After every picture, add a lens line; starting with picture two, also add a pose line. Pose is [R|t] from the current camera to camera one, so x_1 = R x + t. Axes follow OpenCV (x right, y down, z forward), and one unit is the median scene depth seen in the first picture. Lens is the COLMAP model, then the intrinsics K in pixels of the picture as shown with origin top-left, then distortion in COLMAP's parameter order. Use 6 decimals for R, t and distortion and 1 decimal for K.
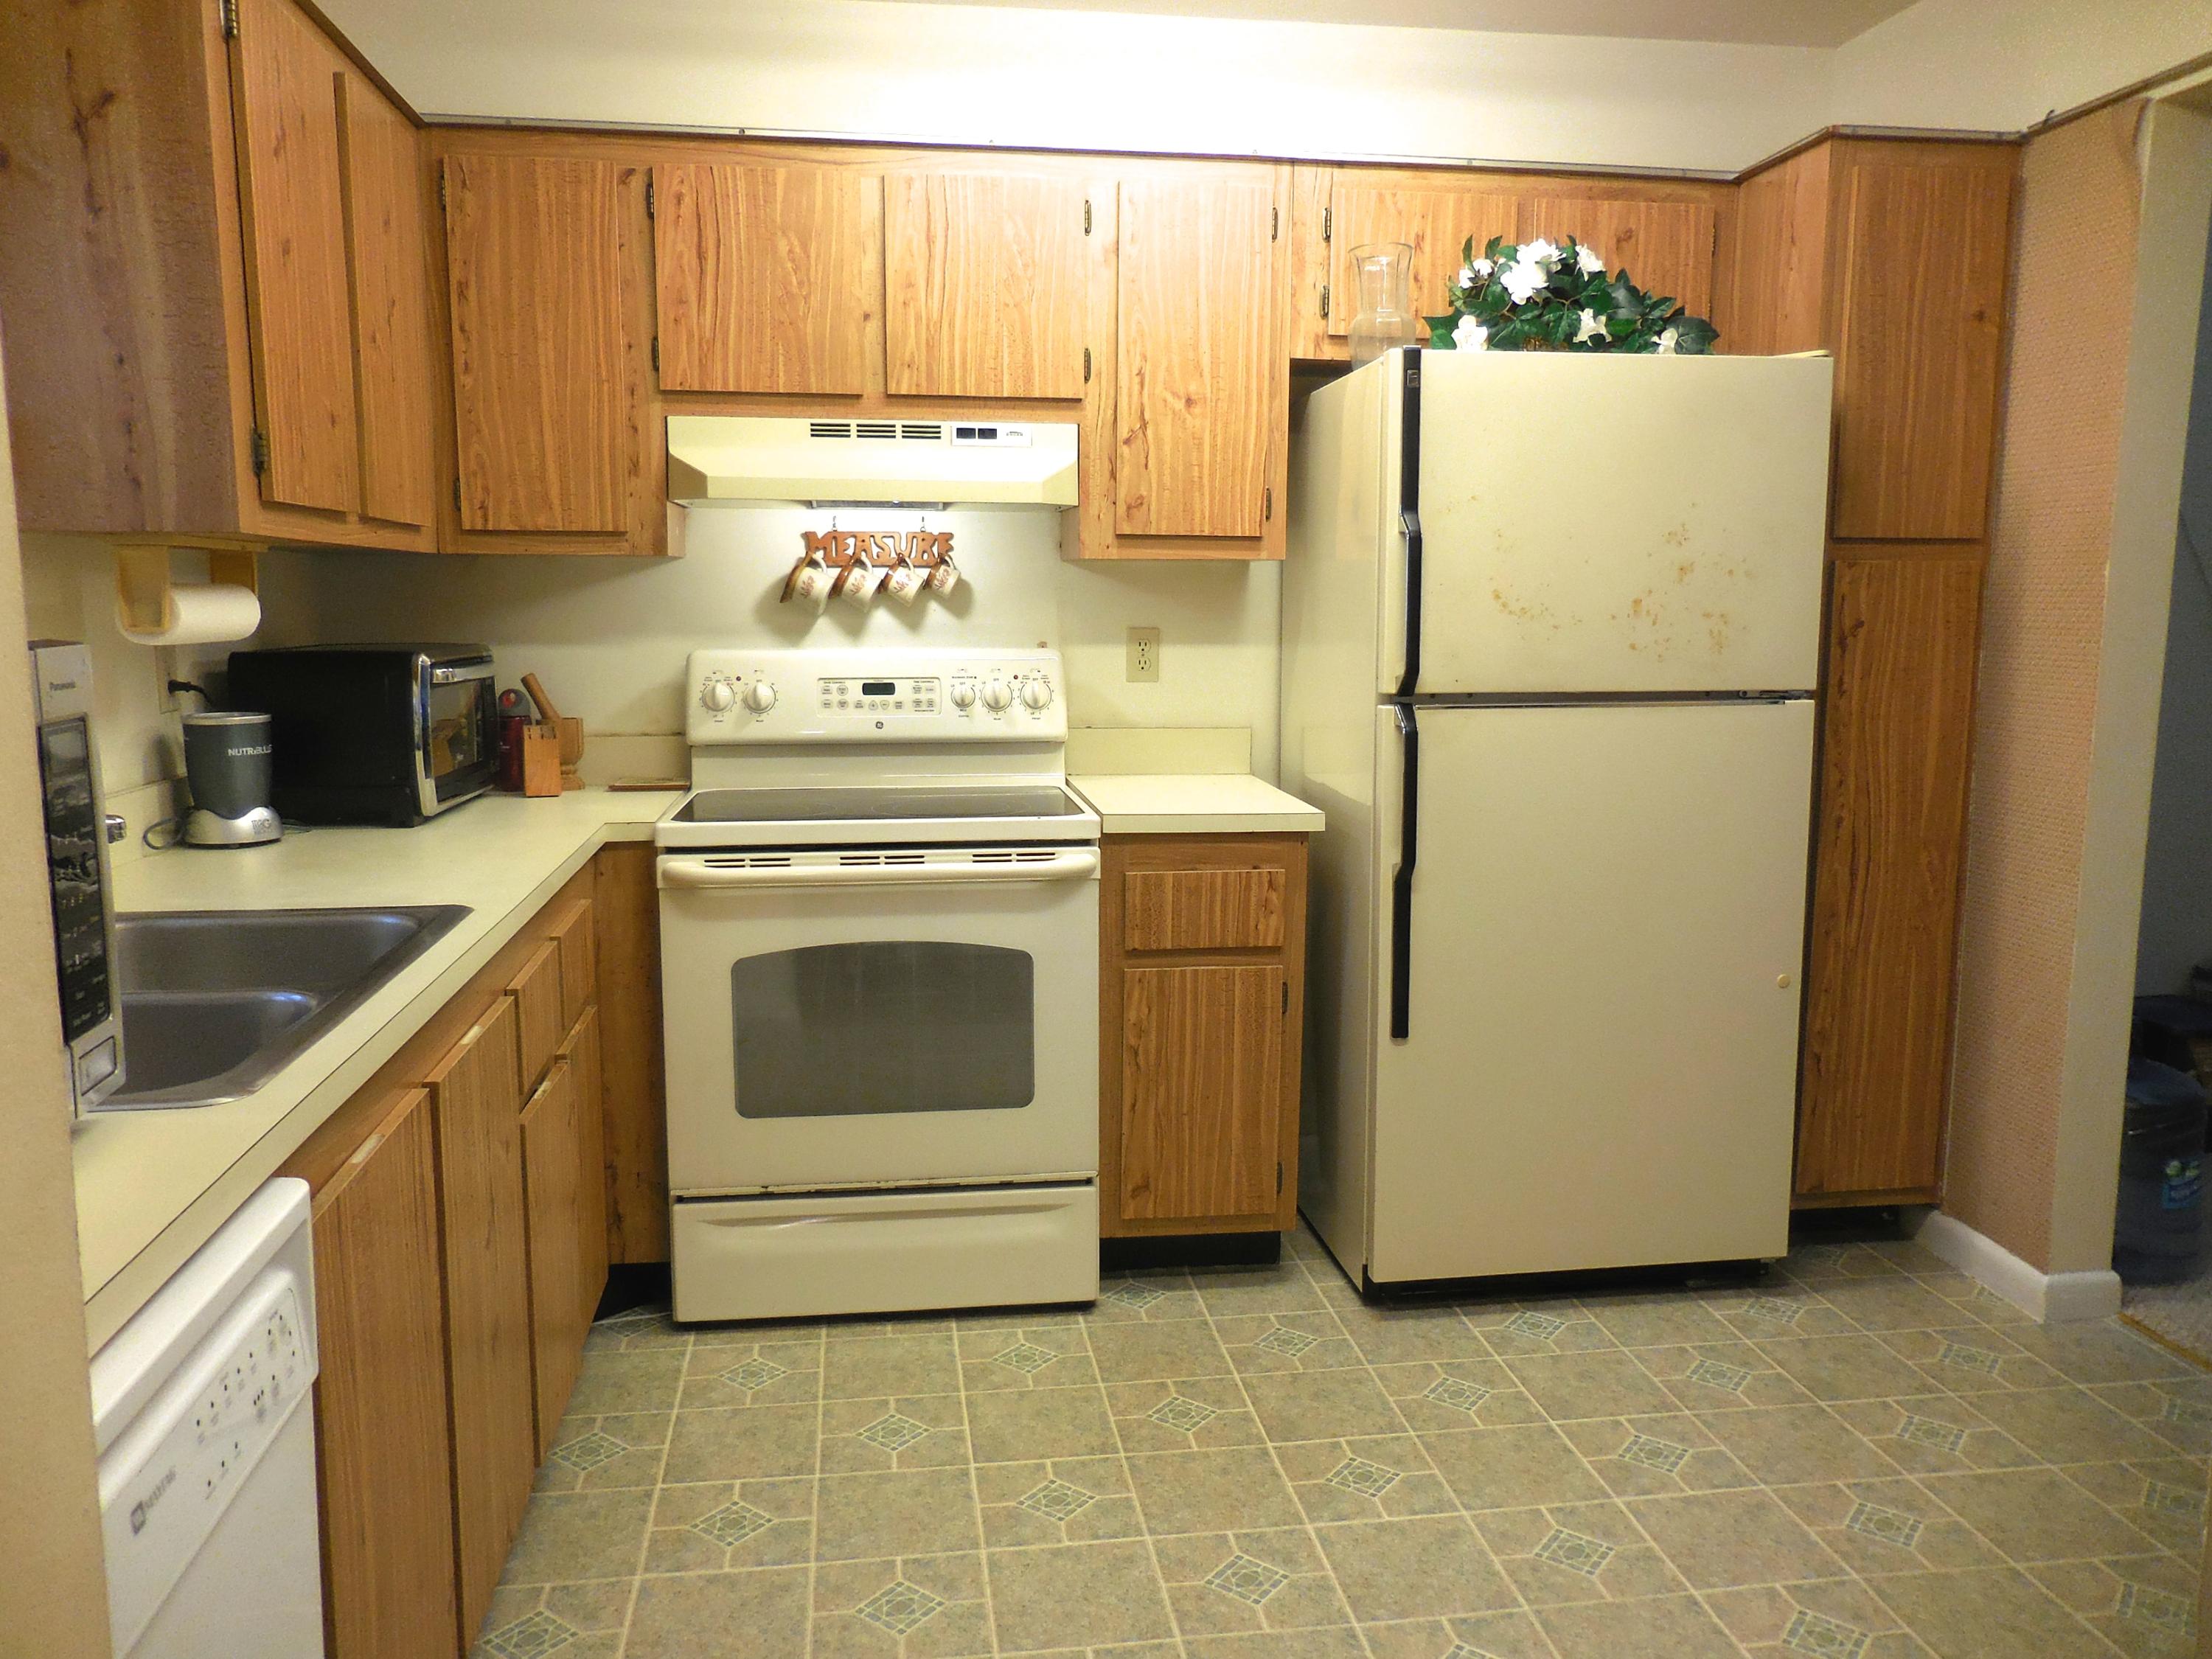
lens RADIAL K [[1681.0, 0, 1106.0], [0, 1681.0, 829.5], [0, 0, 1]] dist [0.002388, 0.020333]
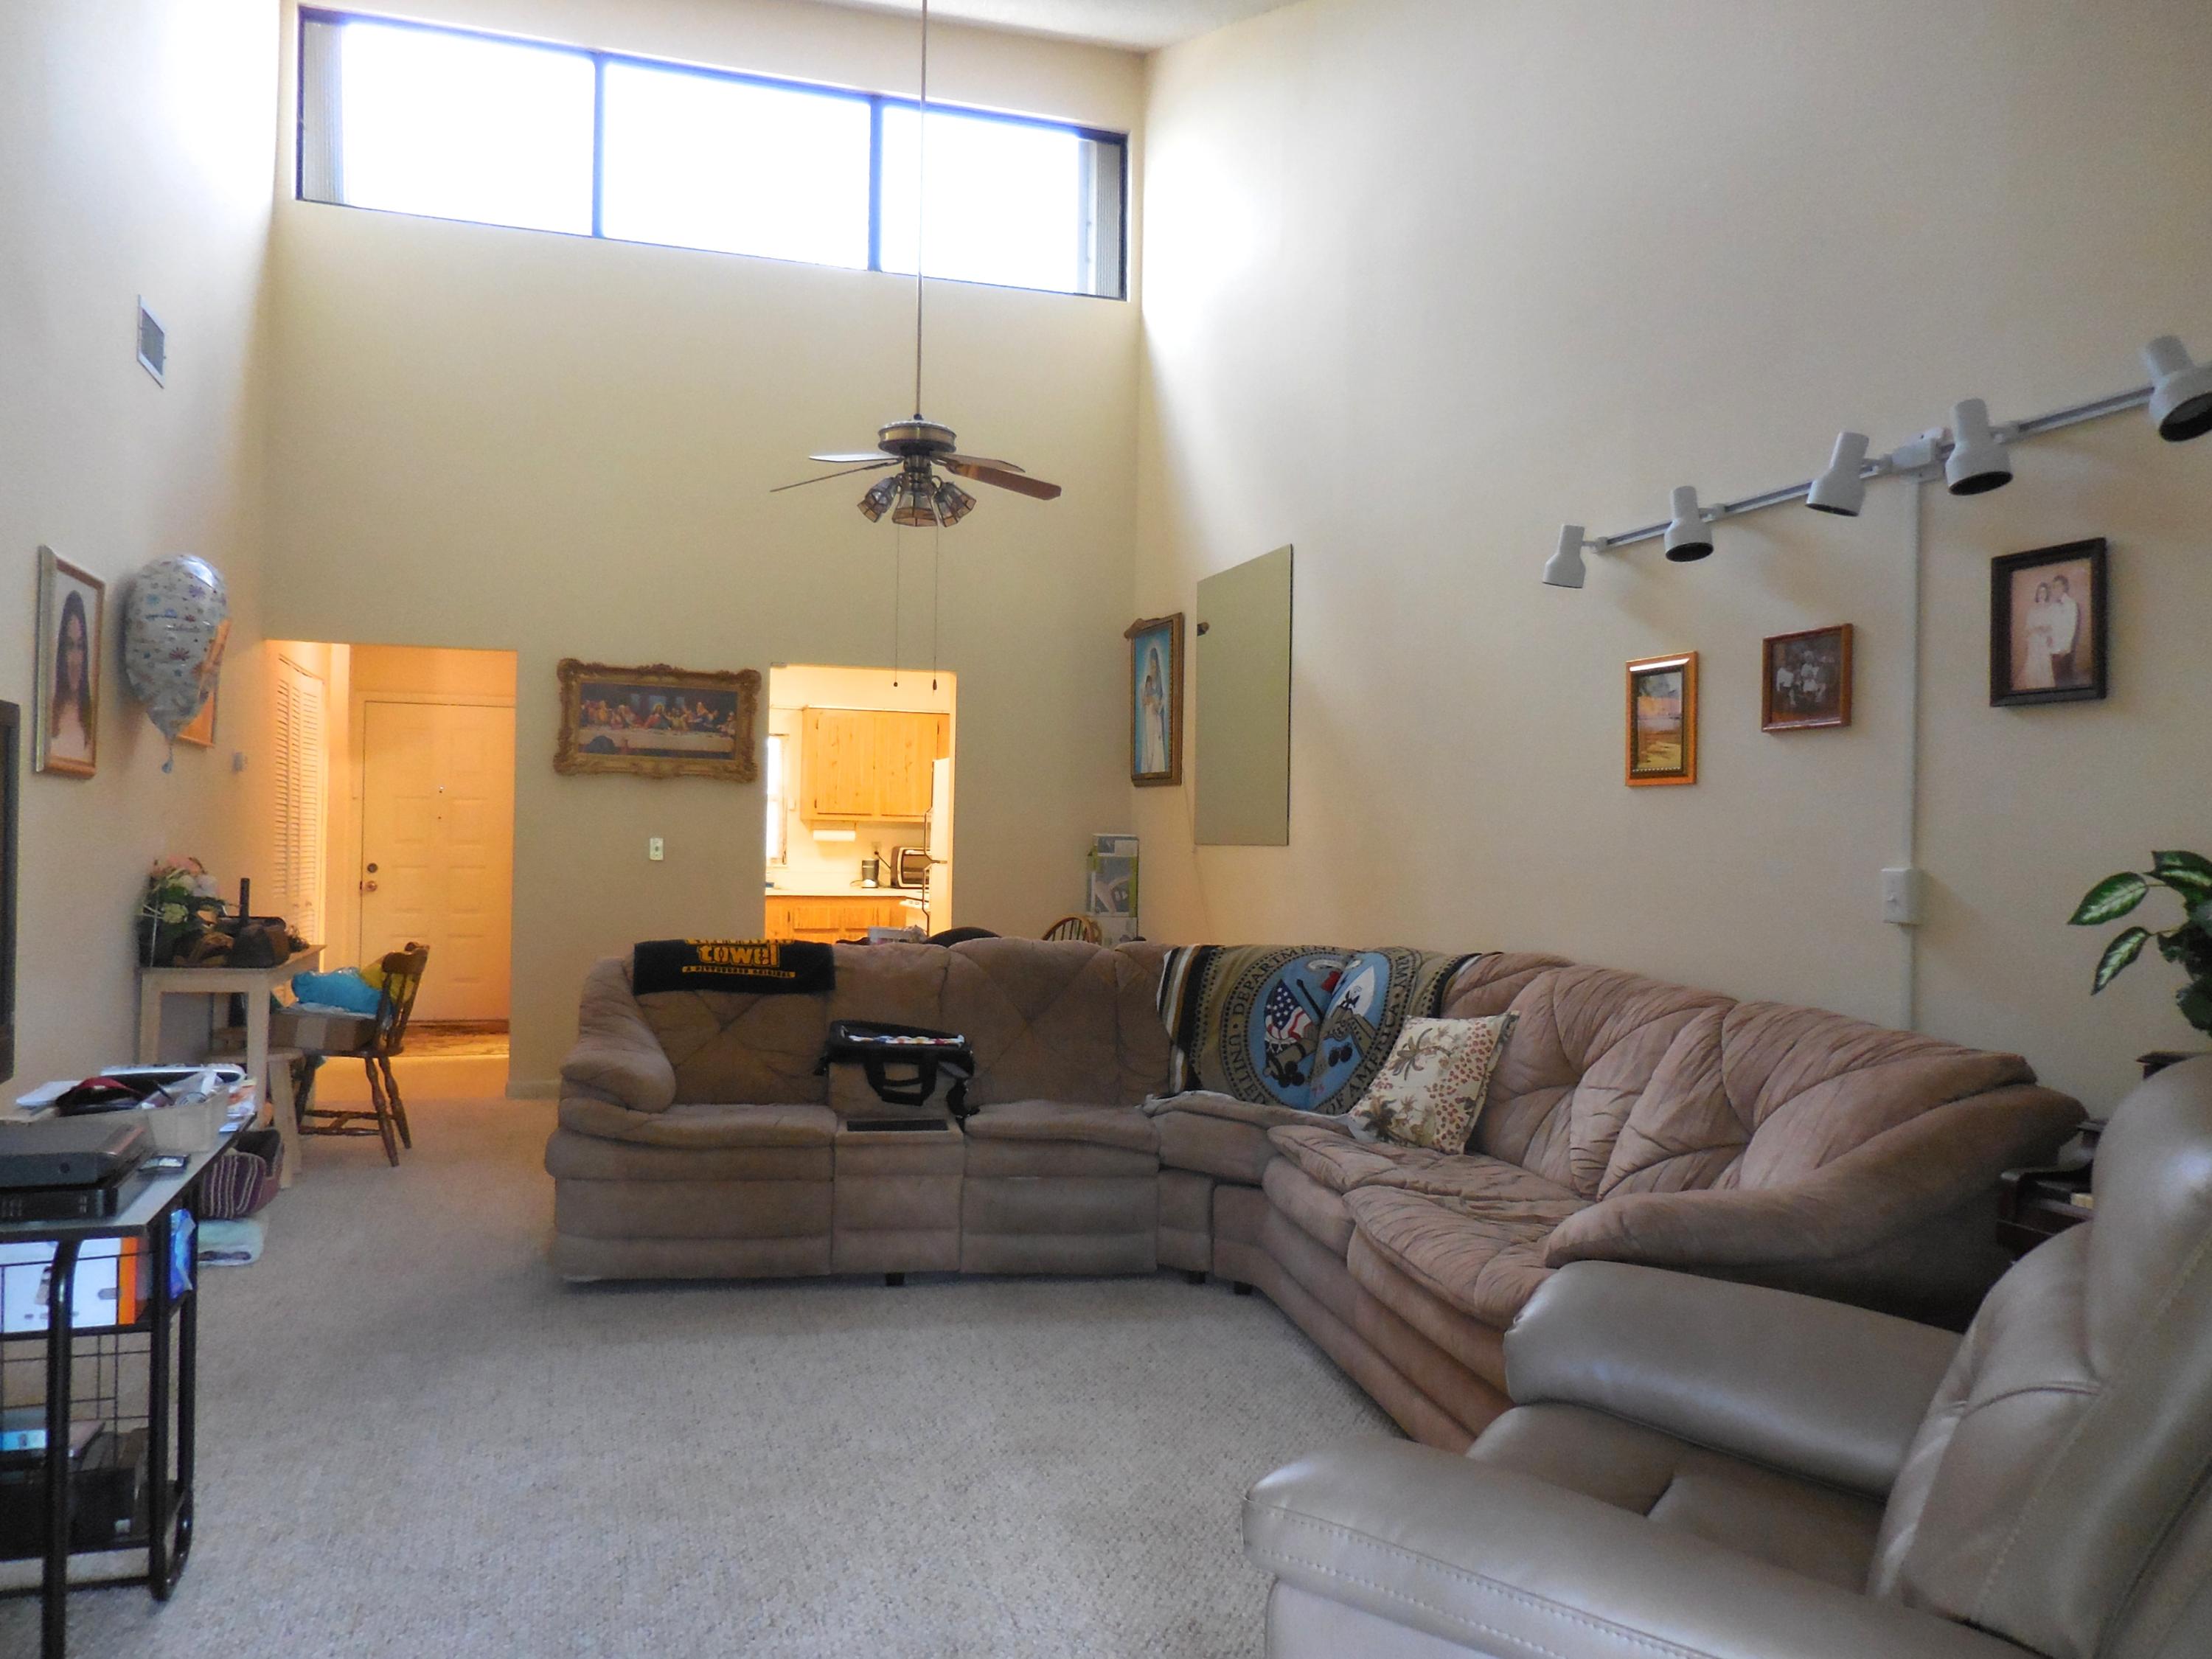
lens RADIAL K [[1681.0, 0, 1106.0], [0, 1681.0, 829.5], [0, 0, 1]] dist [0.002388, 0.020333]
pose [[0.165295, -0.008538, -0.986207, 3.387594], [-0.152605, 0.987698, -0.034128, -0.073954], [0.974366, 0.156141, 0.161958, 0.742354]]
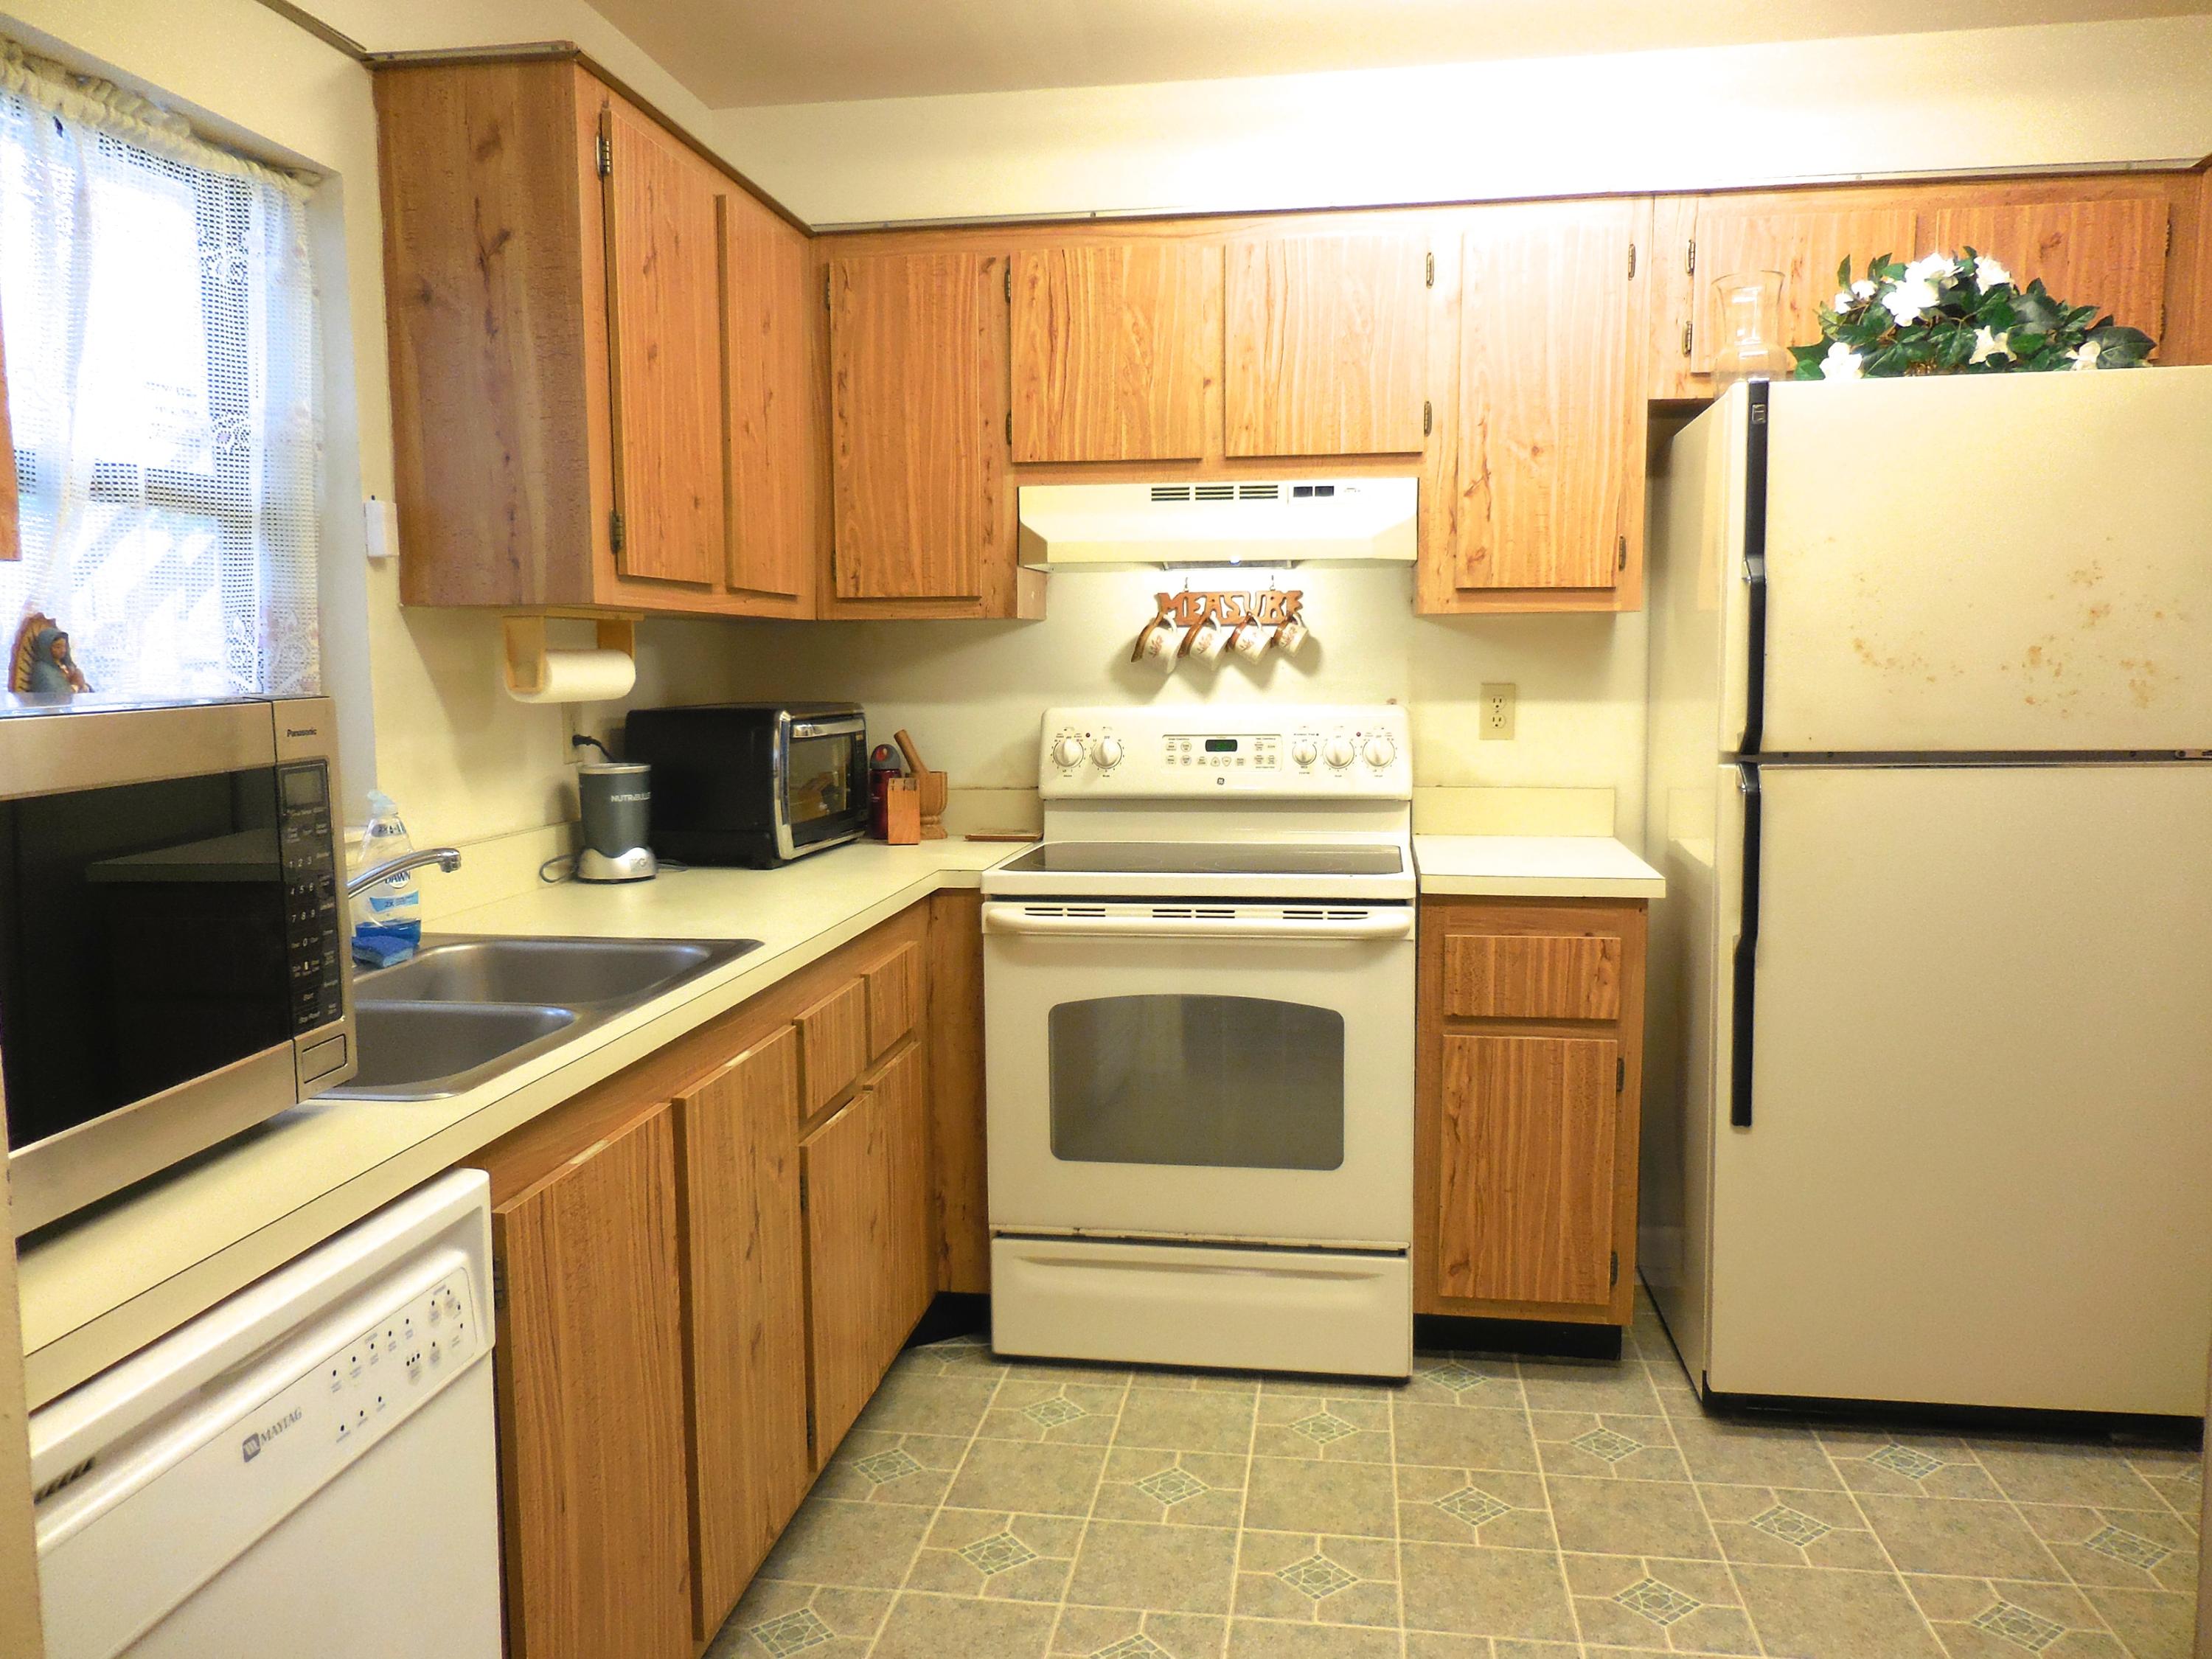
lens RADIAL K [[1681.0, 0, 1106.0], [0, 1681.0, 829.5], [0, 0, 1]] dist [0.002388, 0.020333]
pose [[0.958598, 0.017783, -0.284206, 0.097193], [-0.028122, 0.999081, -0.032340, 0.001768], [0.283370, 0.038994, 0.958218, 0.013425]]
